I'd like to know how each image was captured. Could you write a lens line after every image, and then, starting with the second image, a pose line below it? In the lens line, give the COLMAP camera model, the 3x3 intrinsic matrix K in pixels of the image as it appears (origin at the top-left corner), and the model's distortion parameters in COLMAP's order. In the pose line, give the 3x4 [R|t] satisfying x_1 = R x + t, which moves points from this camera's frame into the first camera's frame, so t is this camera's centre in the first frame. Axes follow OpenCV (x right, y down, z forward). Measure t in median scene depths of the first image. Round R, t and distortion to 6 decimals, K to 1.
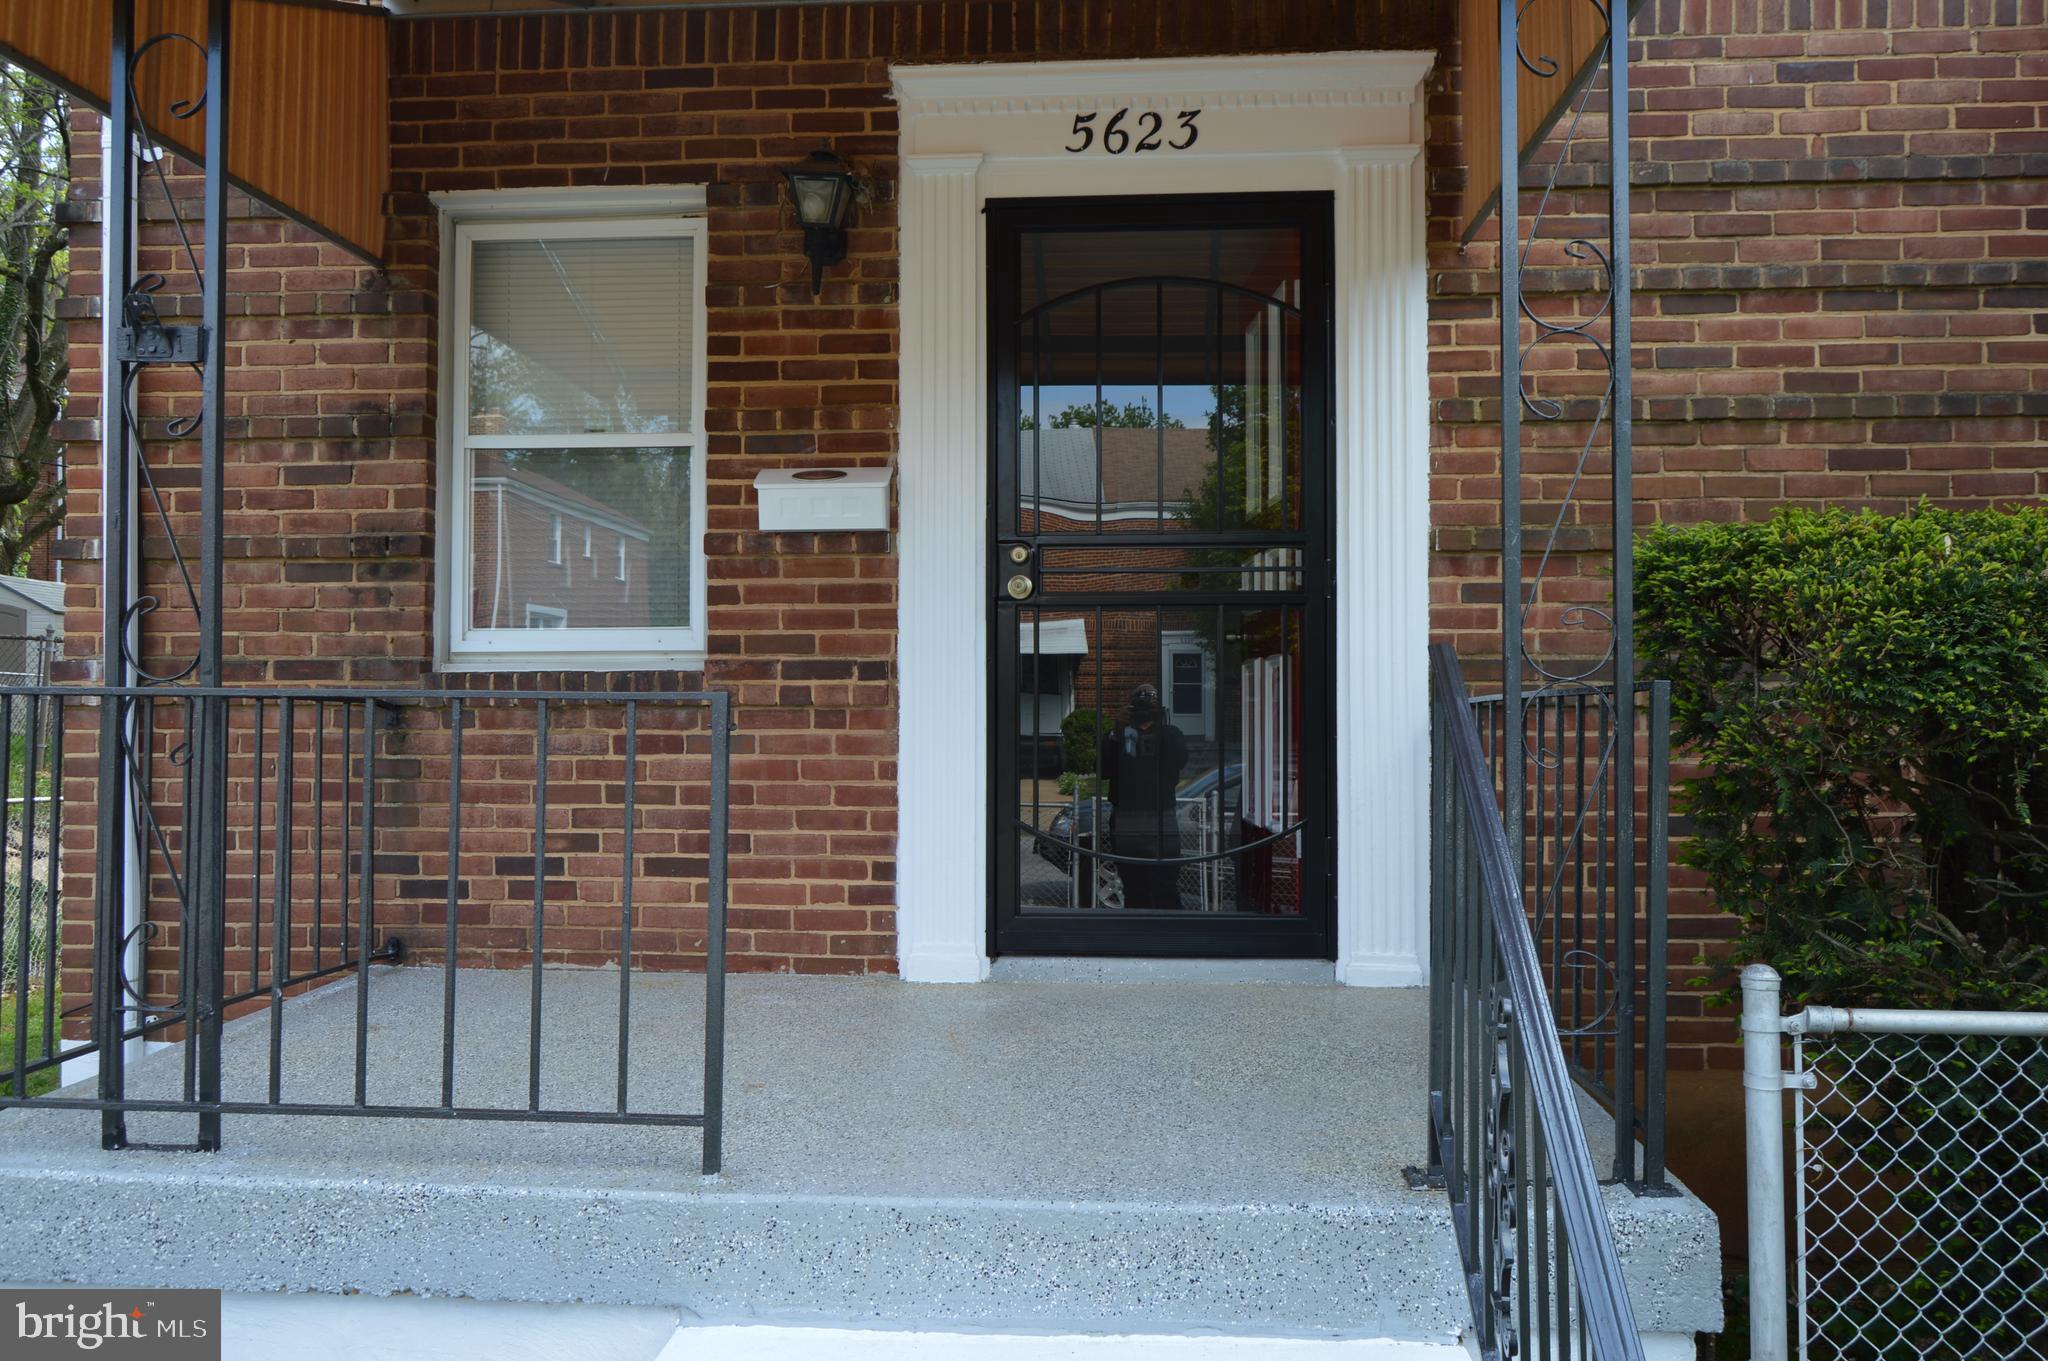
lens RADIAL K [[1624.7, 0, 1024.4], [0, 1624.7, 668.3], [0, 0, 1]] dist [-0.007821, 0.012135]
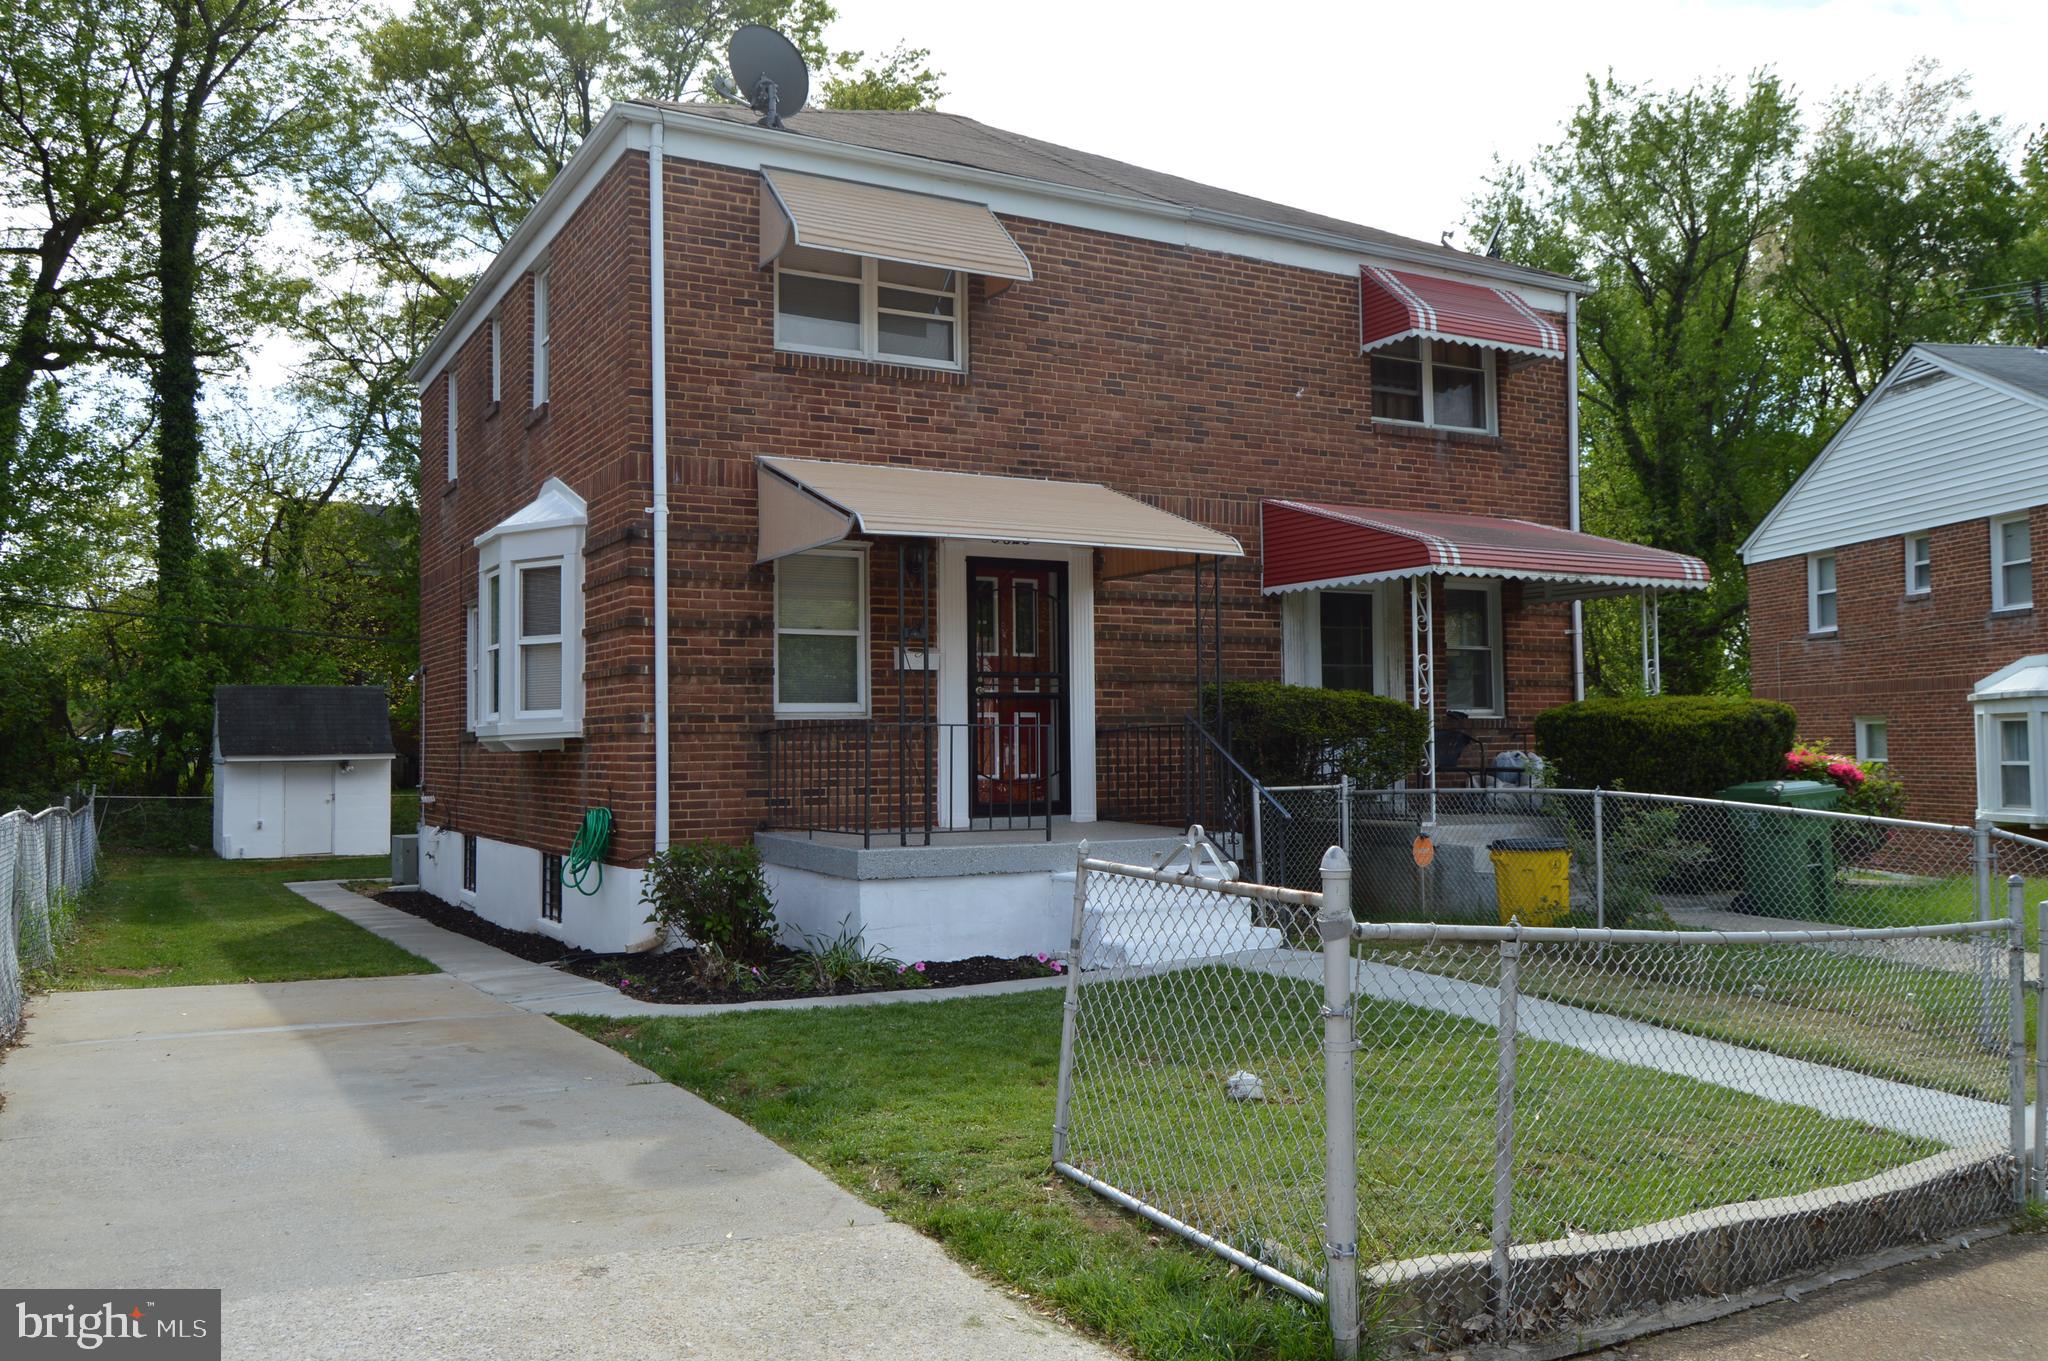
lens RADIAL K [[1624.7, 0, 1026.6], [0, 1624.7, 689.8], [0, 0, 1]] dist [-0.007821, 0.012135]
pose [[0.829138, 0.011157, 0.558933, -1.516075], [-0.000471, 0.999814, -0.019258, 0.004440], [-0.559044, 0.015704, 0.828989, -1.421622]]
